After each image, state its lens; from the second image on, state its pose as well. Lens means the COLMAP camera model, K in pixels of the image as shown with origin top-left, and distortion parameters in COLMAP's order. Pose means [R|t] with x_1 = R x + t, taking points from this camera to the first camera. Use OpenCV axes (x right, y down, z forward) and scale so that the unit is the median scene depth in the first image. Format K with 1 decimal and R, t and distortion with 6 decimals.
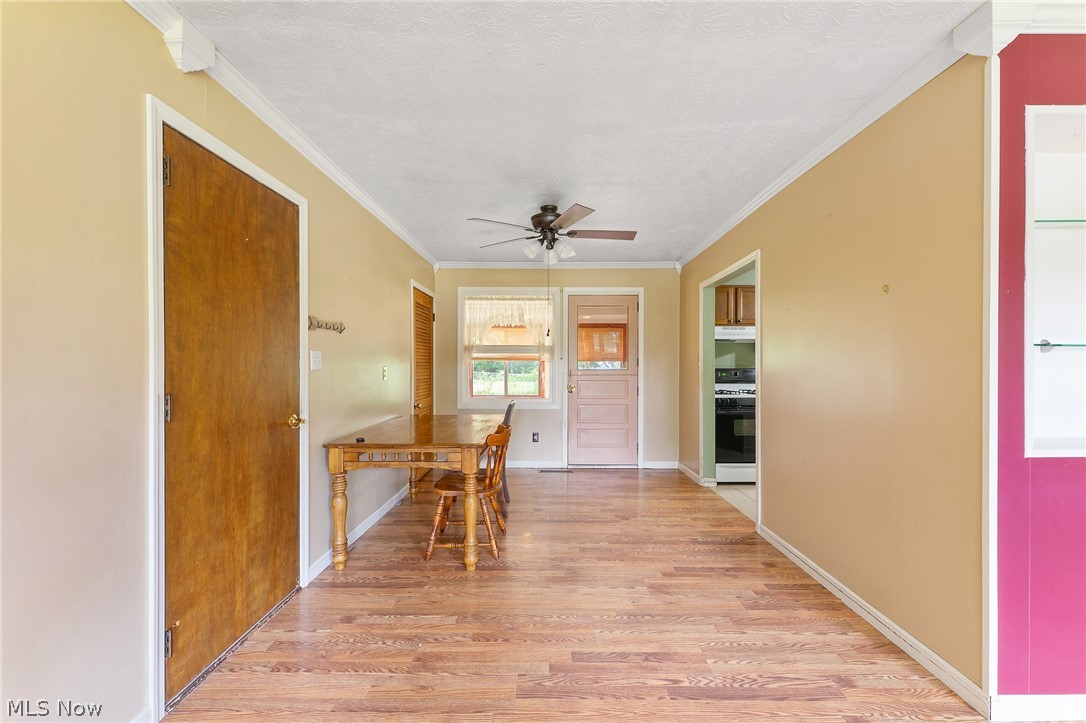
lens RADIAL K [[434.7, 0, 543.8], [0, 434.7, 365.9], [0, 0, 1]] dist [-0.000271, 0.000002]
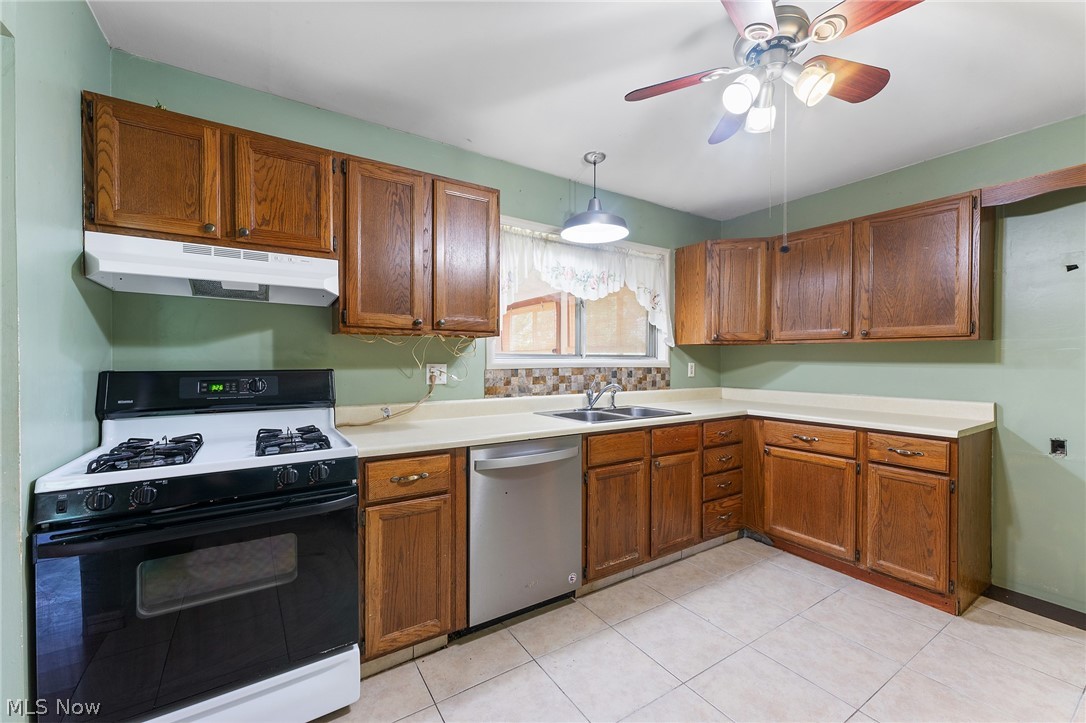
lens RADIAL K [[431.1, 0, 547.3], [0, 431.1, 366.6], [0, 0, 1]] dist [0.000247, 0.000104]
pose [[0.832393, -0.007287, 0.554138, 0.689400], [0.000422, 0.999922, 0.012515, -0.000909], [-0.554185, -0.010184, 0.832331, 0.863538]]
